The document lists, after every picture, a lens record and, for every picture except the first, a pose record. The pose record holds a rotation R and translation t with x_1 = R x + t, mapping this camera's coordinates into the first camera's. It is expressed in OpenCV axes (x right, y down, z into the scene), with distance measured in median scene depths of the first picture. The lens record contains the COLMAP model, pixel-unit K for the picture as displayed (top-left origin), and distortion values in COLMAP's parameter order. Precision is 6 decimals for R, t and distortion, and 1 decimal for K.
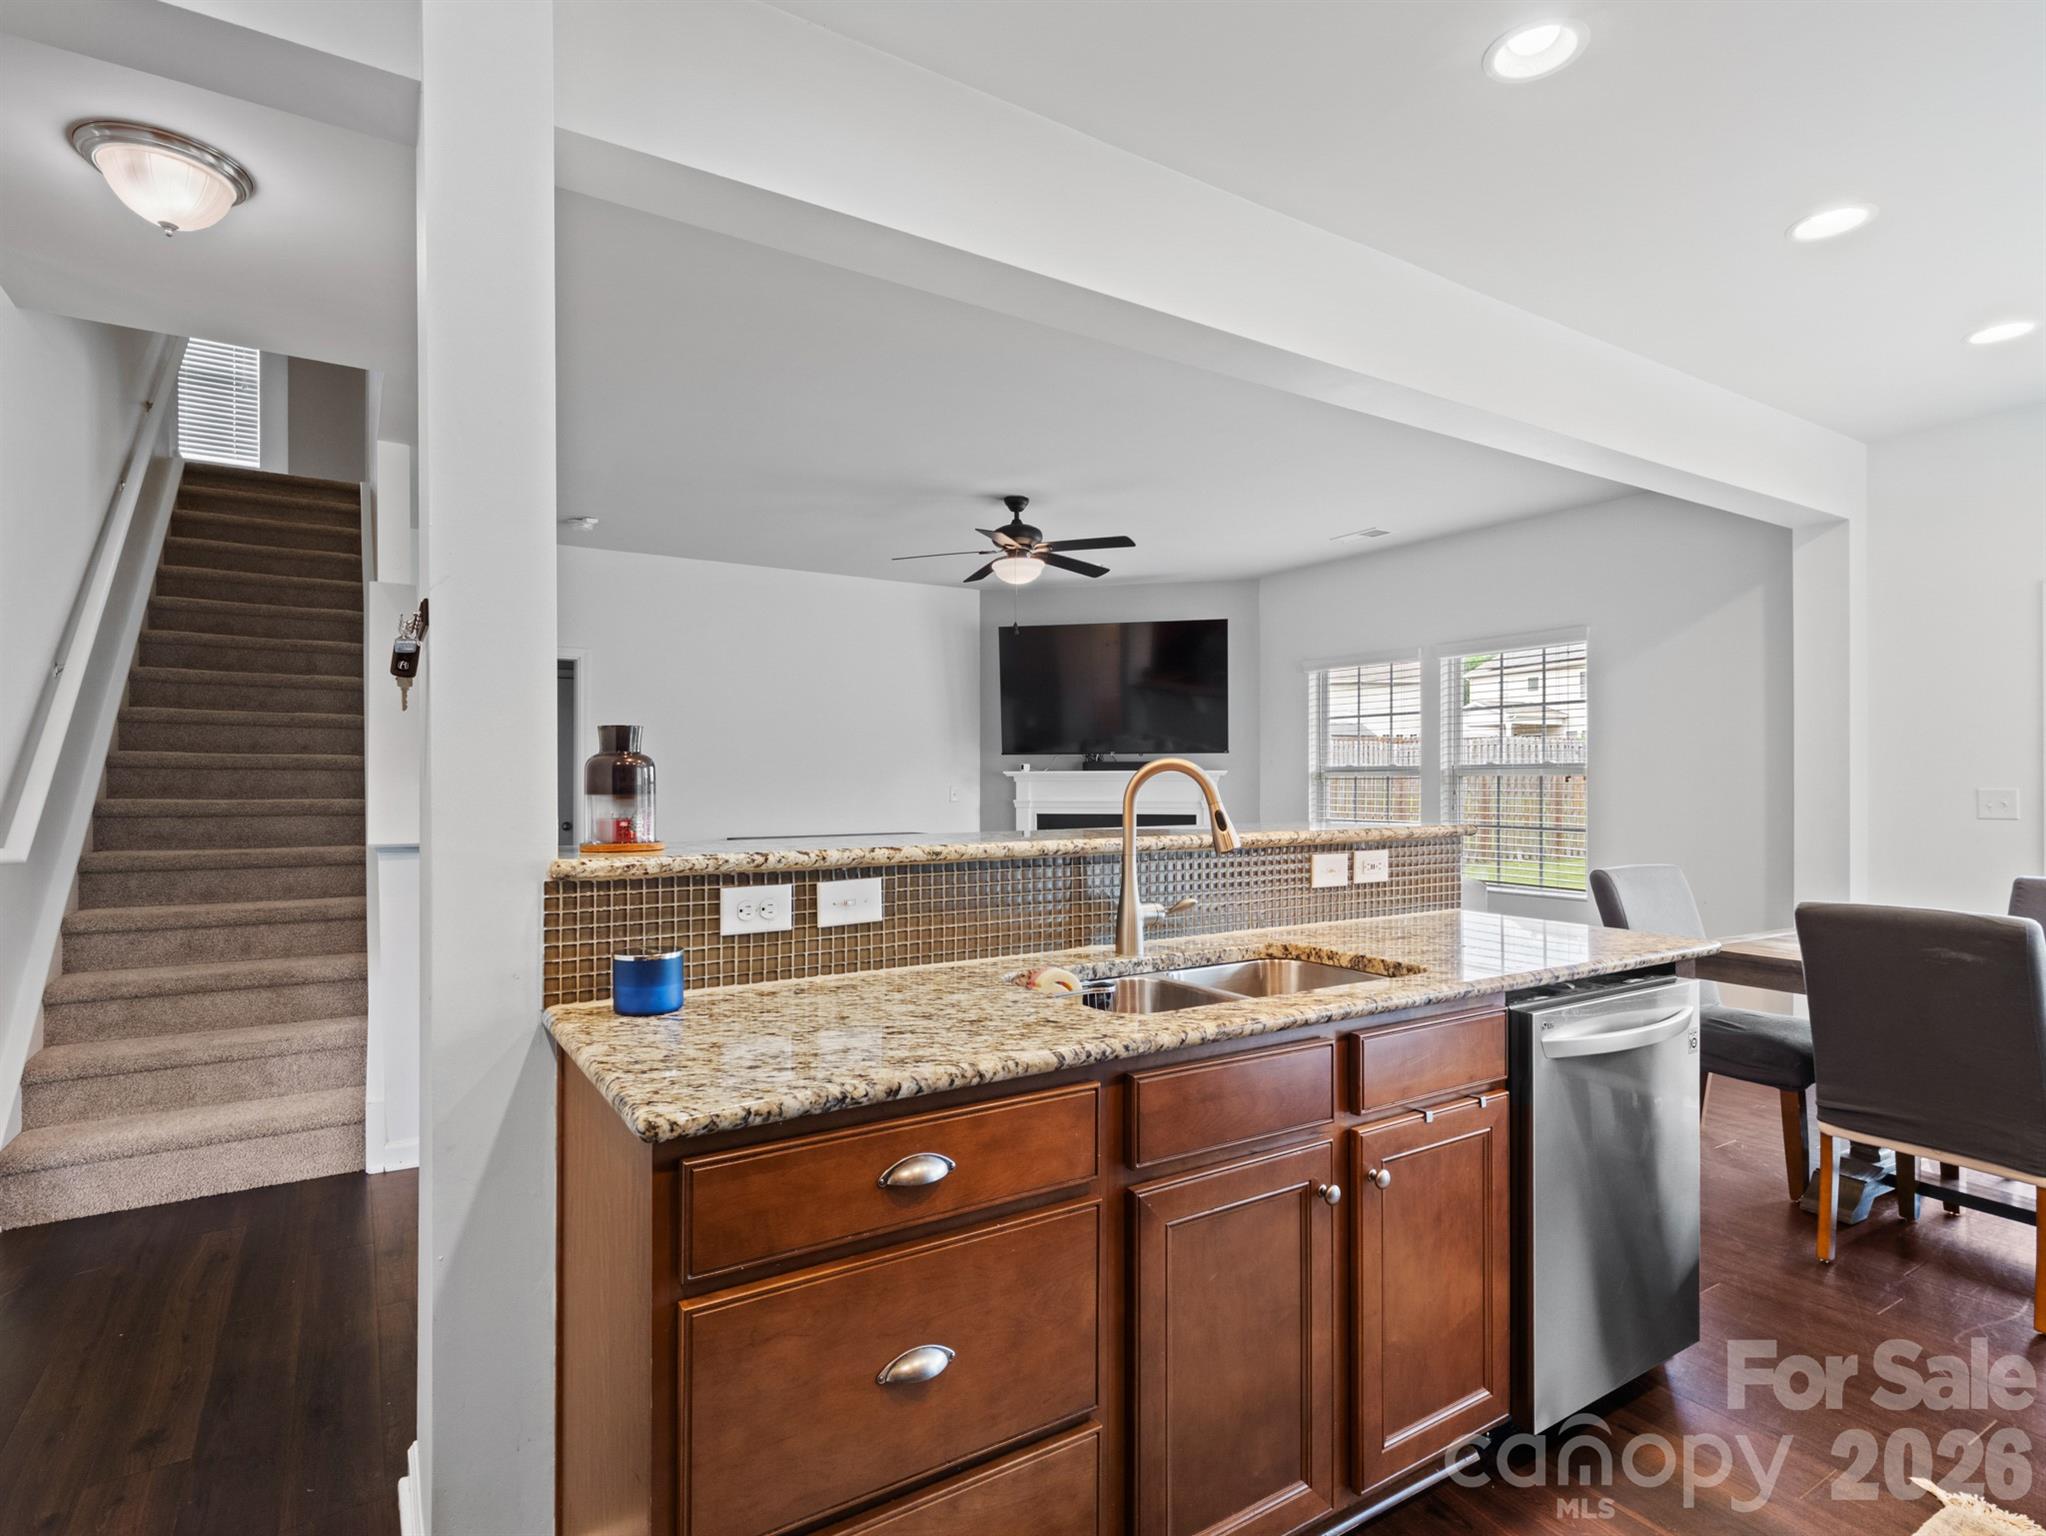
lens RADIAL K [[1075.2, 0, 1024.0], [0, 1075.2, 766.9], [0, 0, 1]] dist [0.012648, -0.002188]
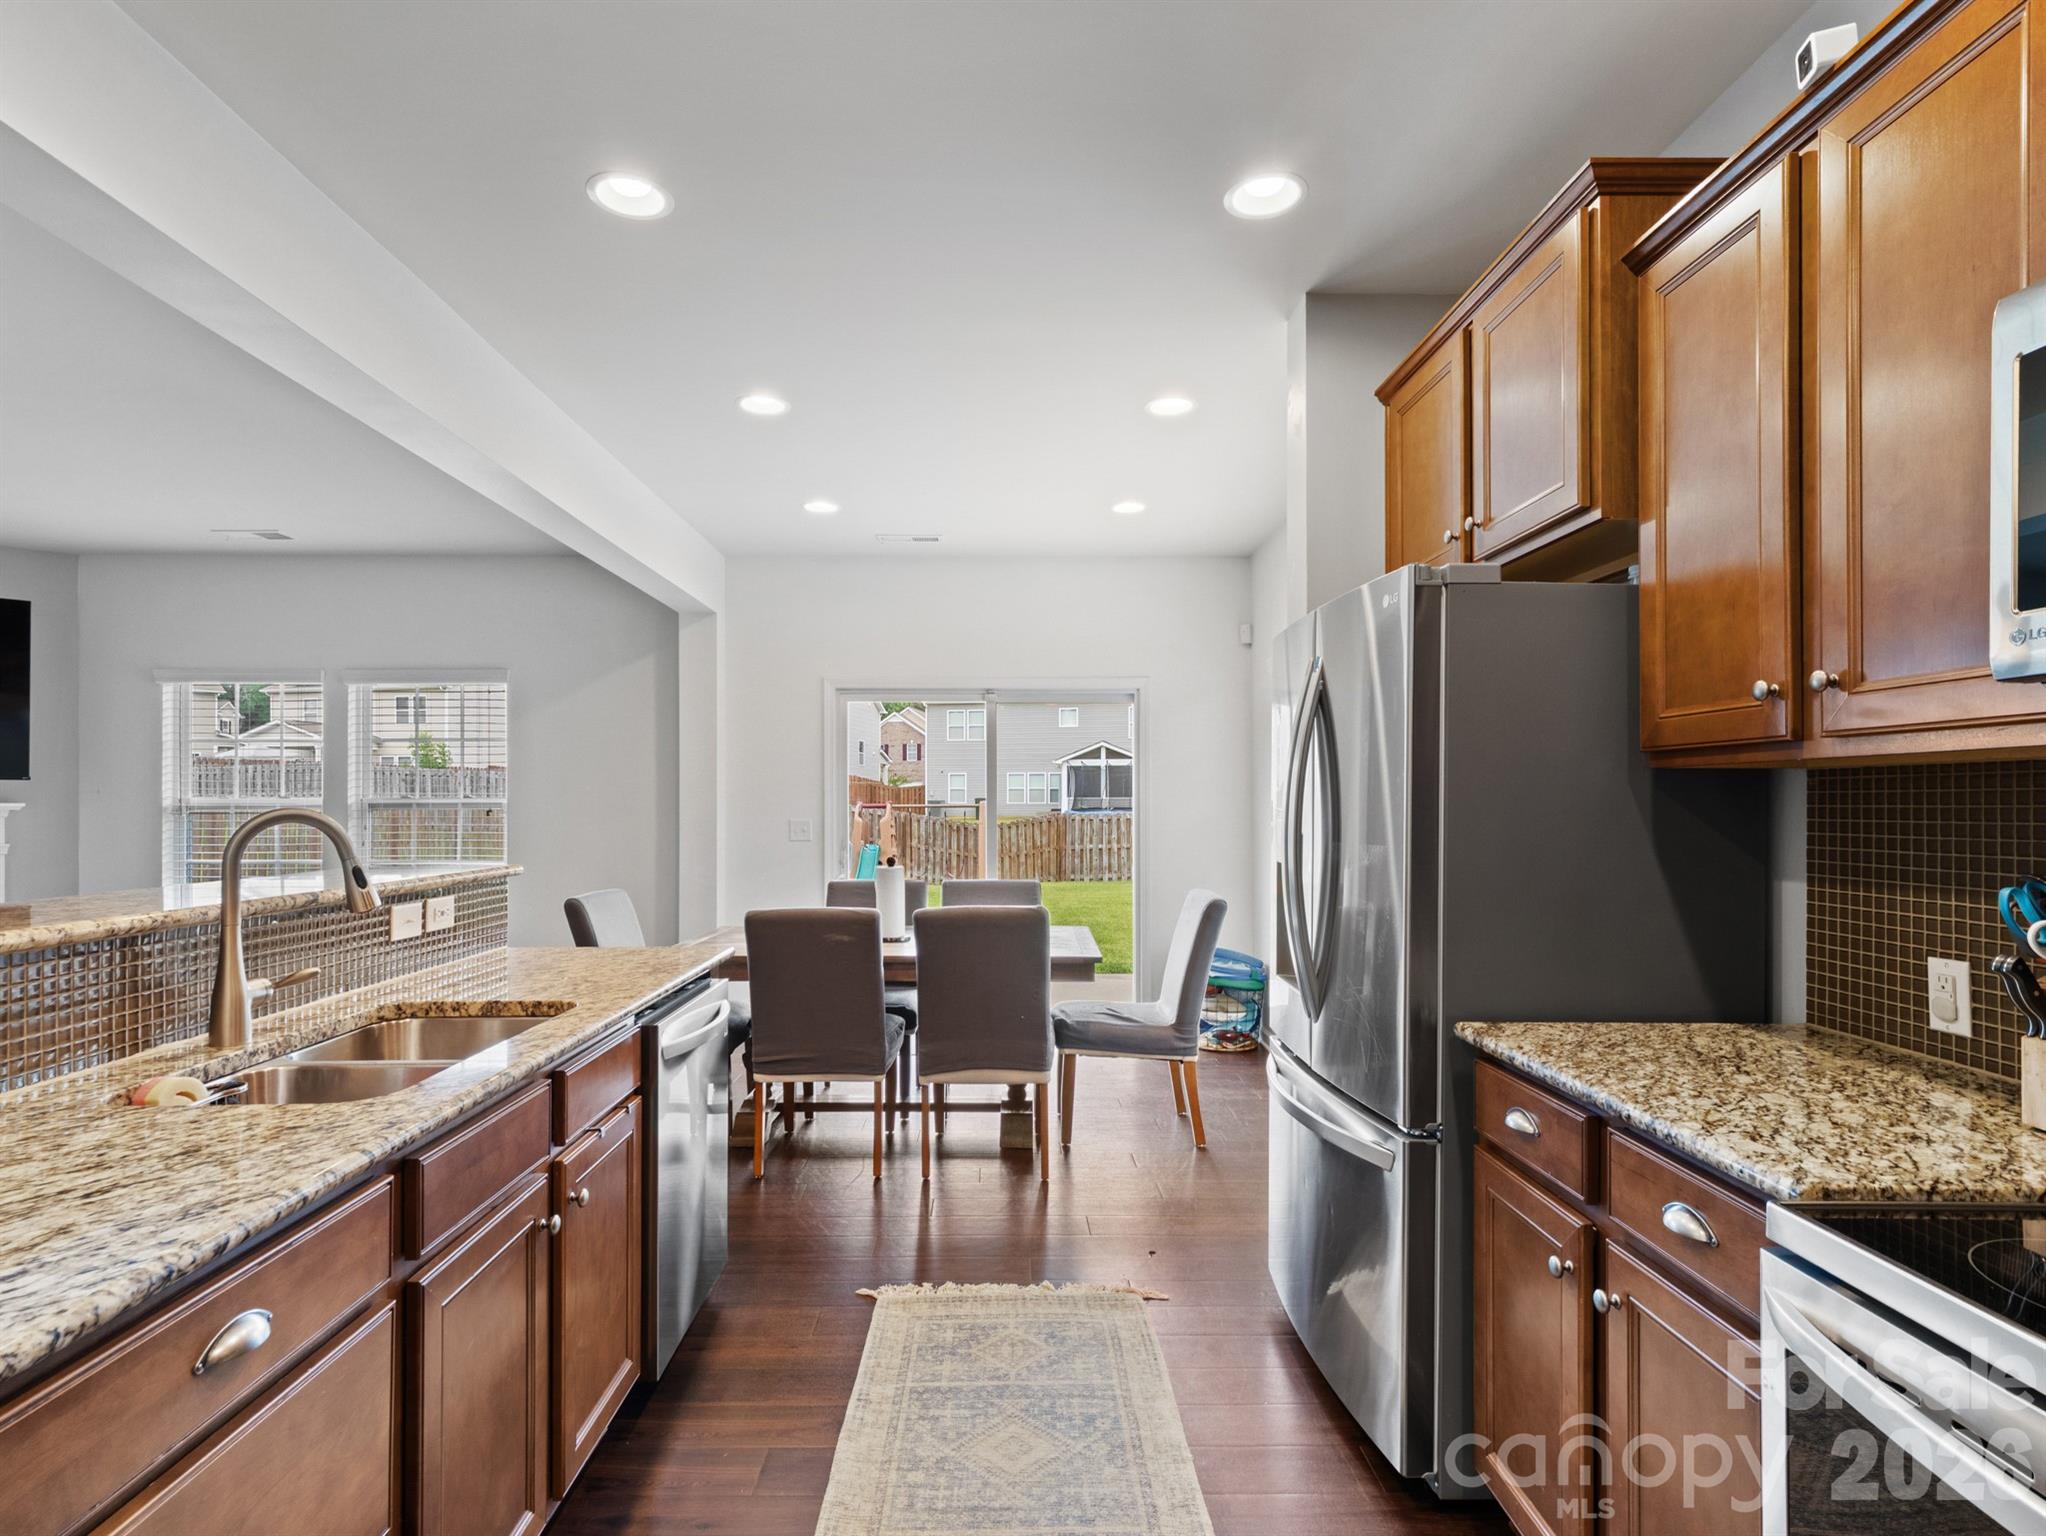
lens RADIAL K [[1075.2, 0, 1027.0], [0, 1075.2, 788.7], [0, 0, 1]] dist [0.012648, -0.002188]
pose [[0.504822, 0.012020, 0.863140, -0.303146], [-0.010258, 0.999916, -0.007925, -0.021747], [-0.863162, -0.004853, 0.504903, 0.048555]]
